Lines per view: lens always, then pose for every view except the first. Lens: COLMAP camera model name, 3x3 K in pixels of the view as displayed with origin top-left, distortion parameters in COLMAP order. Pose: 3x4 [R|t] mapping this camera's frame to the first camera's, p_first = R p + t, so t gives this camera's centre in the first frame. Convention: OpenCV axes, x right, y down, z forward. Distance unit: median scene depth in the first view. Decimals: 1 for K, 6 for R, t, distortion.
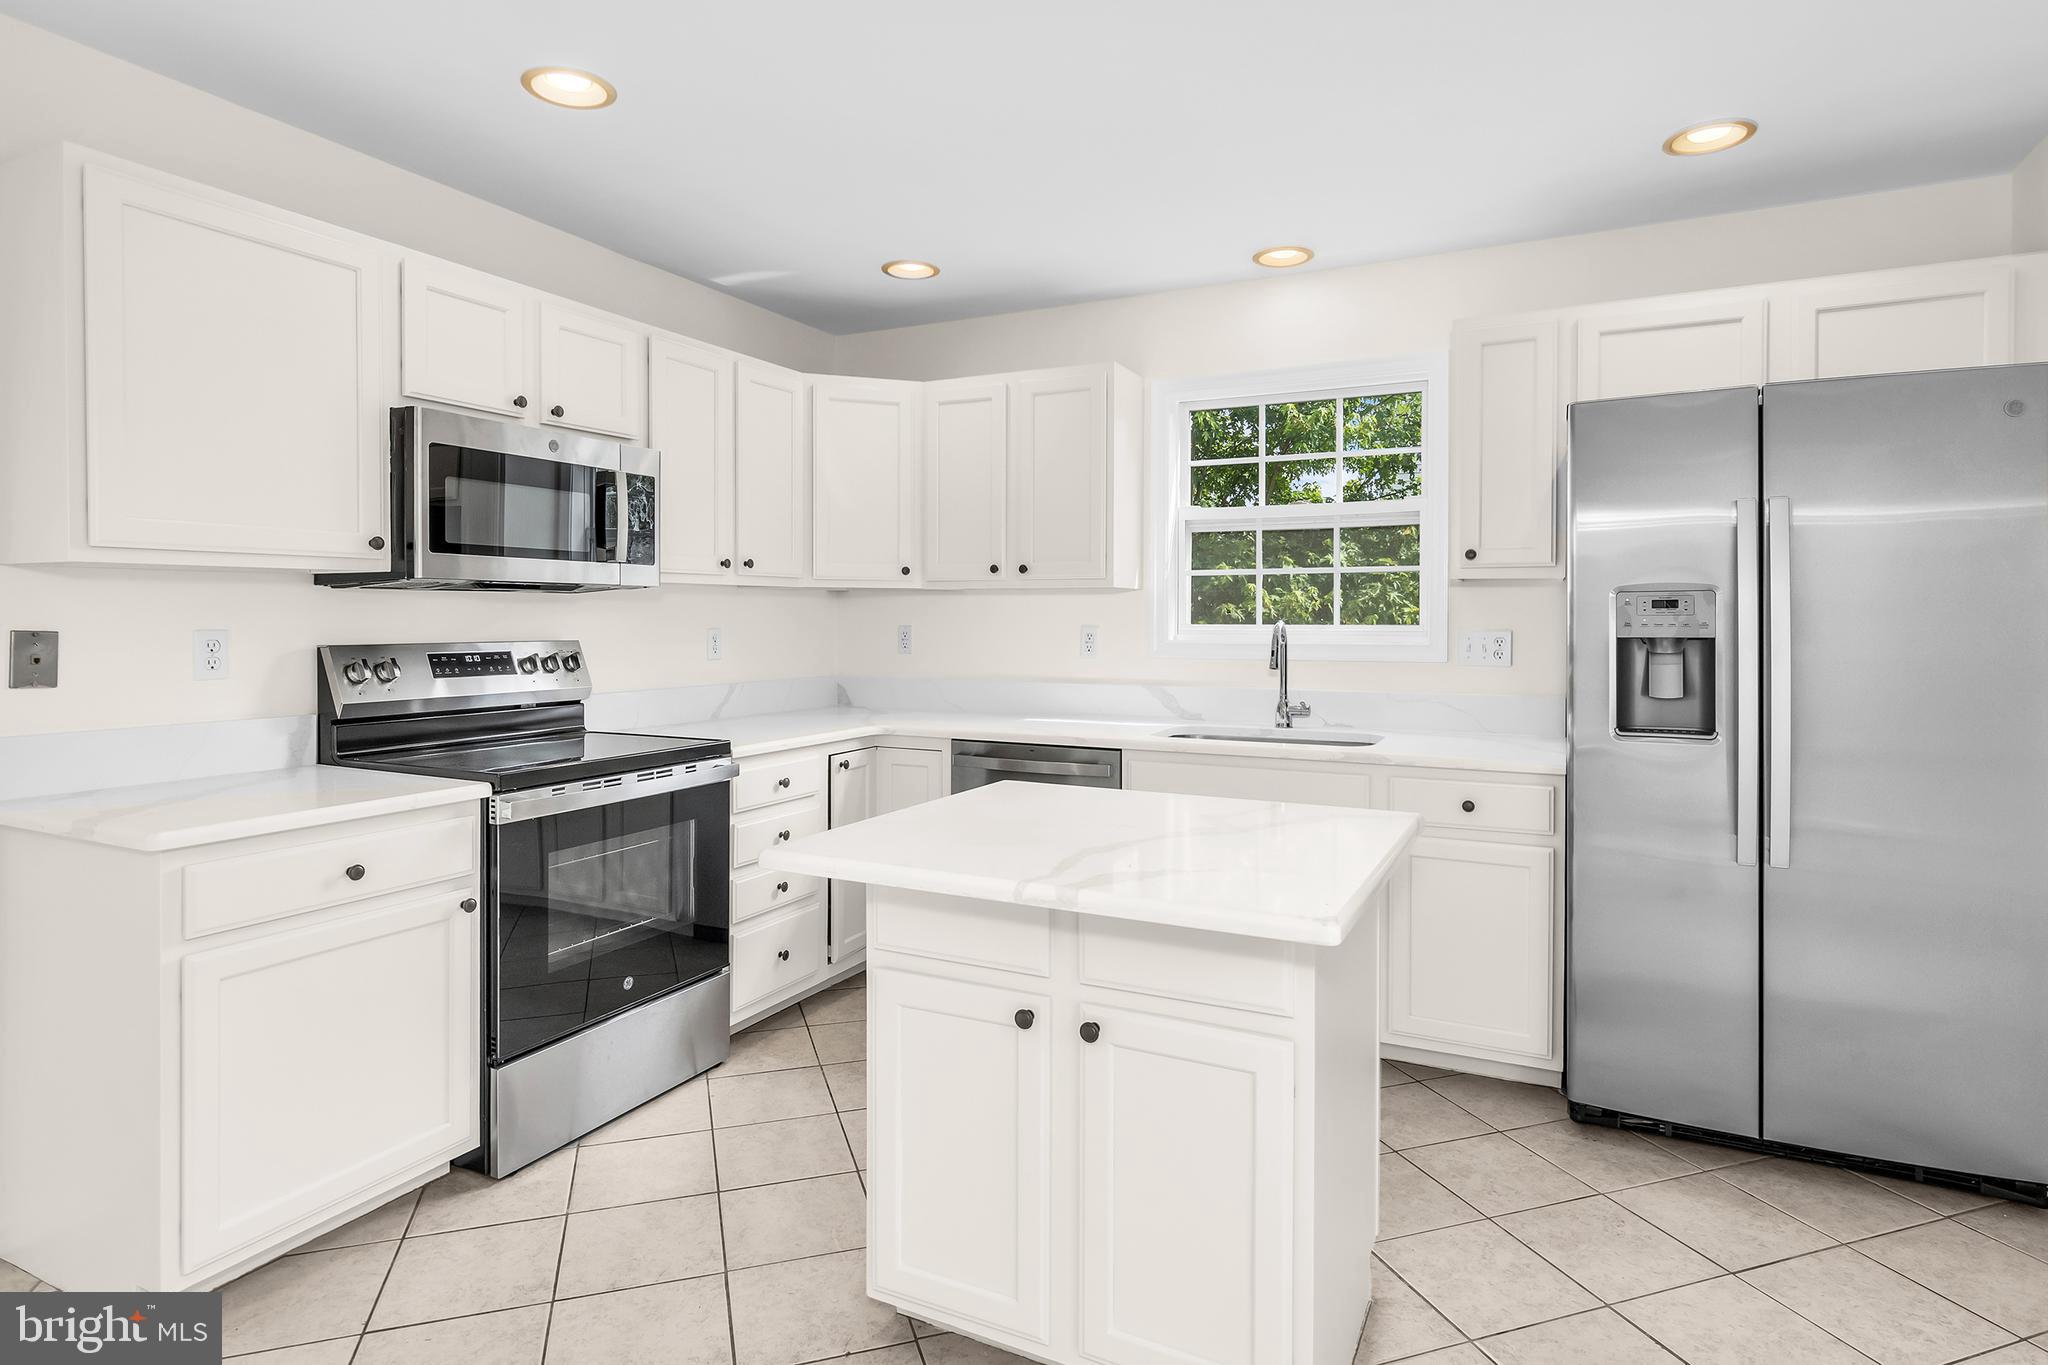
lens RADIAL K [[1090.9, 0, 1019.7], [0, 1090.9, 629.1], [0, 0, 1]] dist [0.001391, 0.000365]
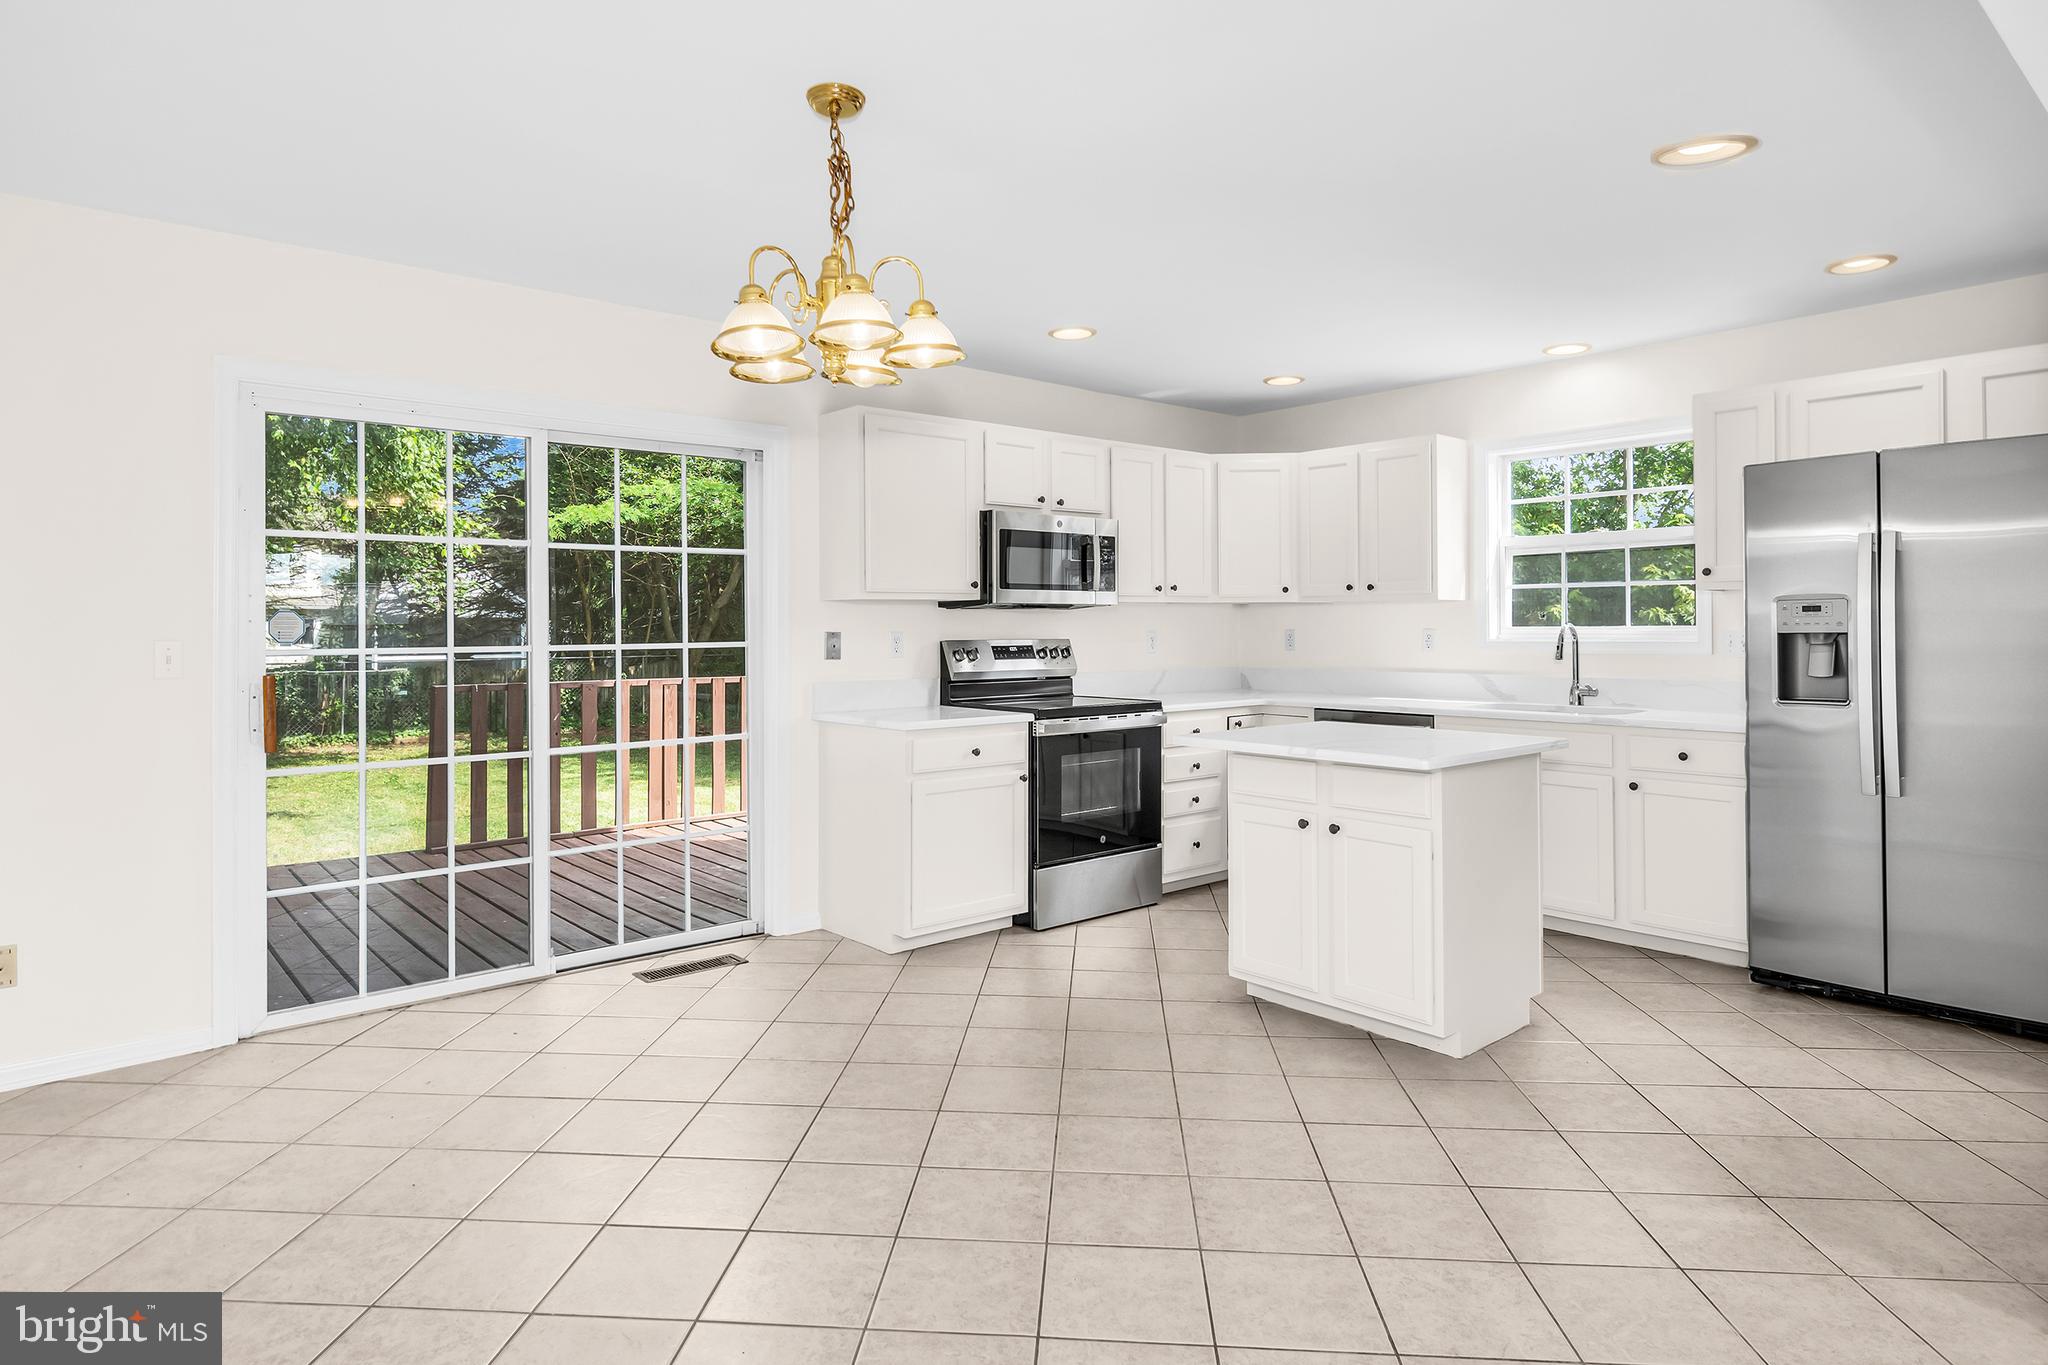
lens RADIAL K [[1147.7, 0, 1003.8], [0, 1147.7, 622.6], [0, 0, 1]] dist [0.001781, 0.000387]
pose [[0.919133, -0.007807, -0.393869, 0.192286], [0.002327, 0.999894, -0.014390, 0.011944], [0.393940, 0.012310, 0.919054, -0.659612]]
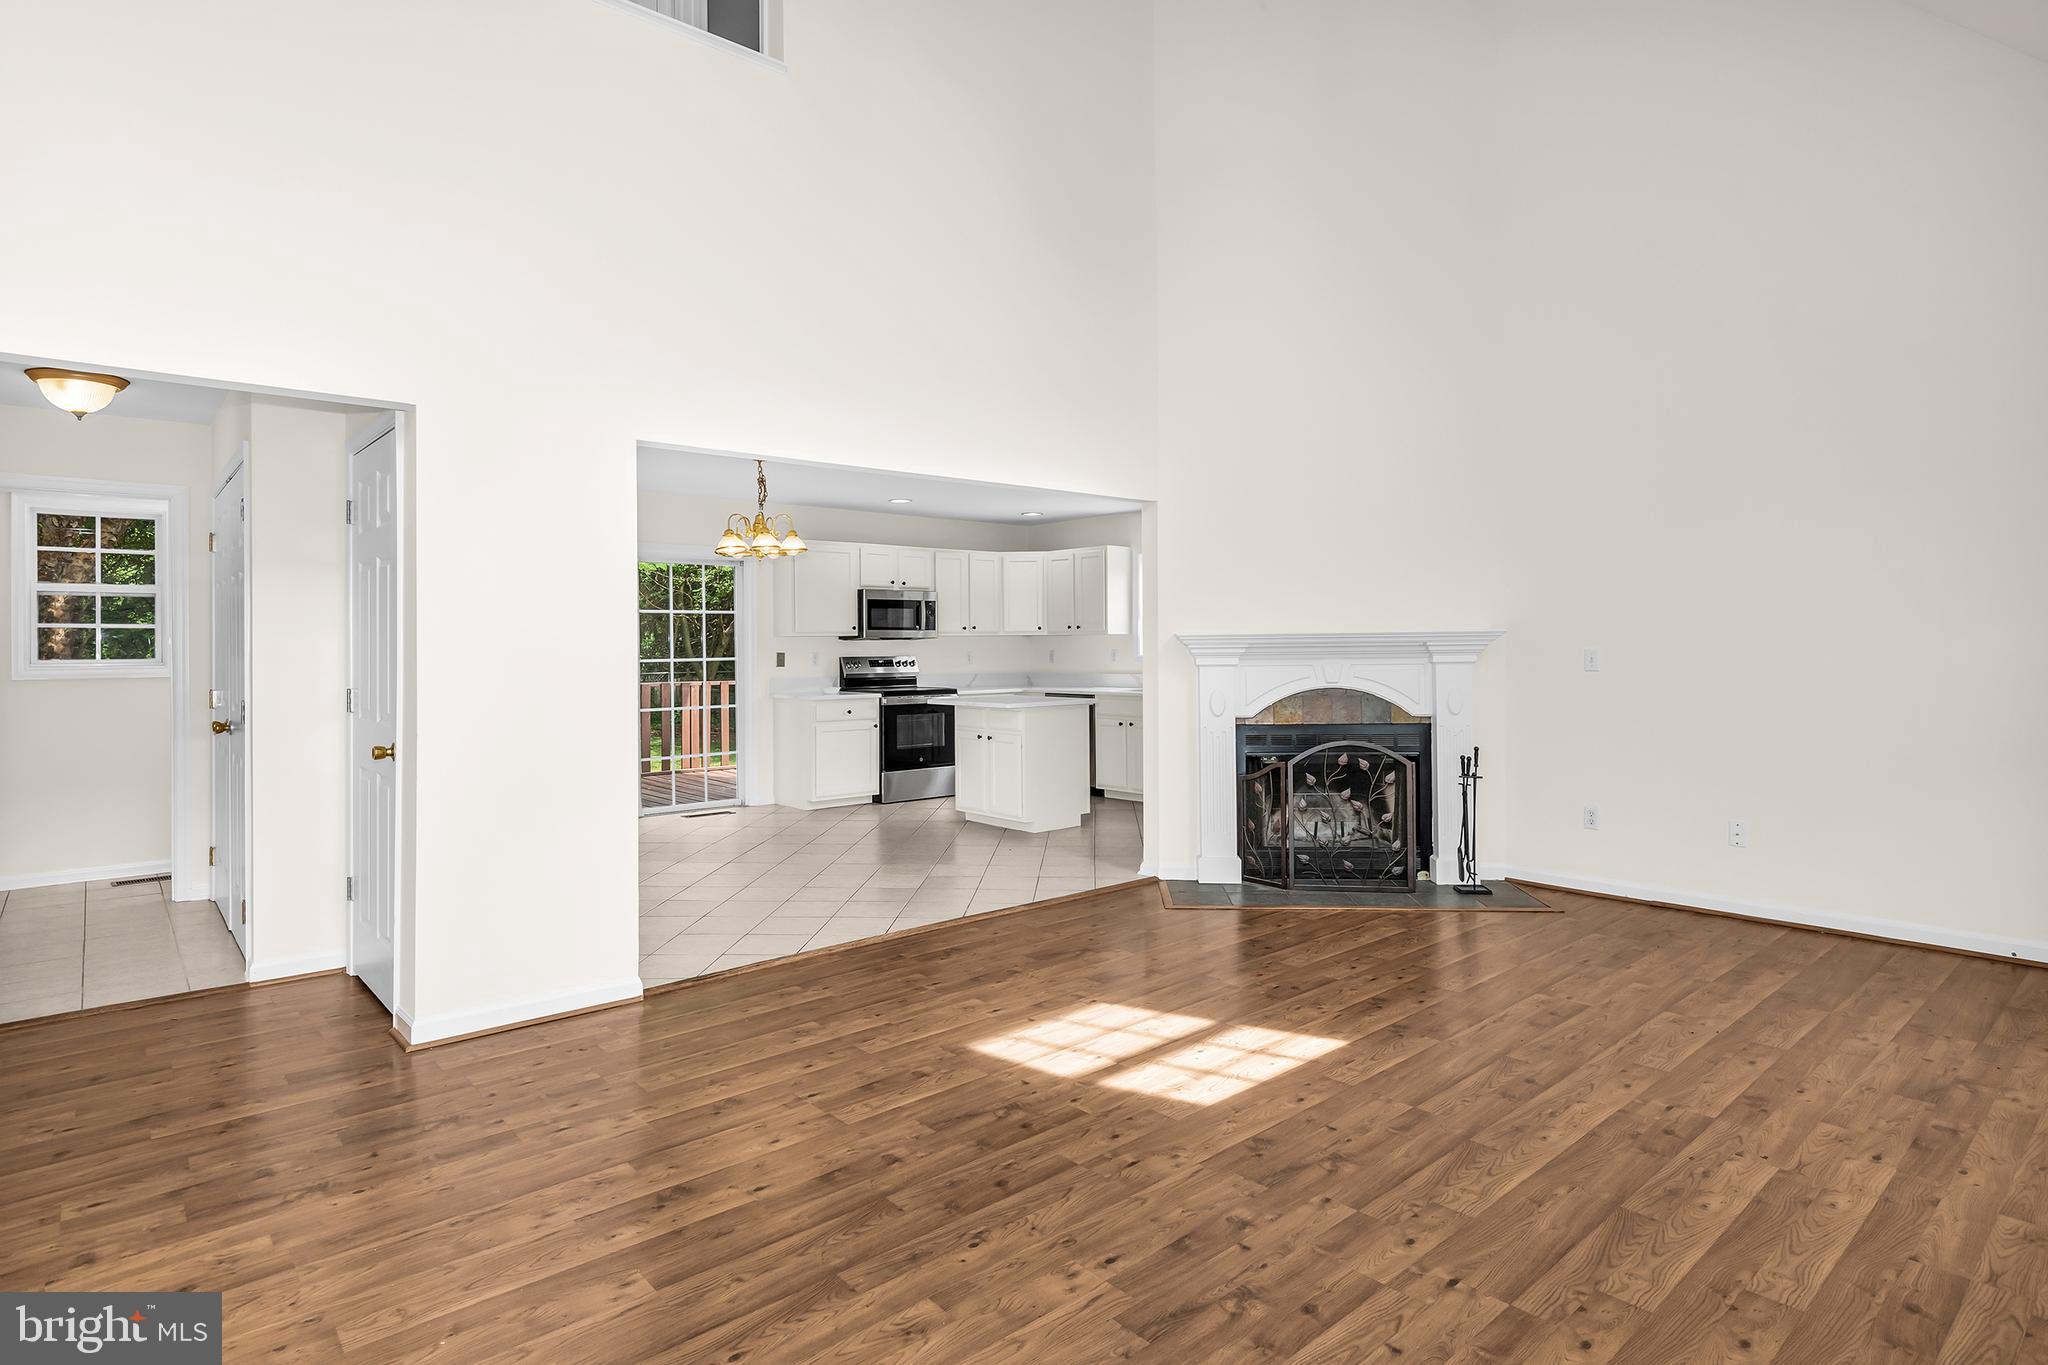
lens RADIAL K [[1070.2, 0, 1025.0], [0, 1070.2, 641.8], [0, 0, 1]] dist [-0.004419, 0.000280]
pose [[0.927738, -0.010848, -0.373075, 1.059472], [0.005619, 0.999870, -0.015102, 0.020097], [0.373191, 0.011914, 0.927678, -1.750123]]
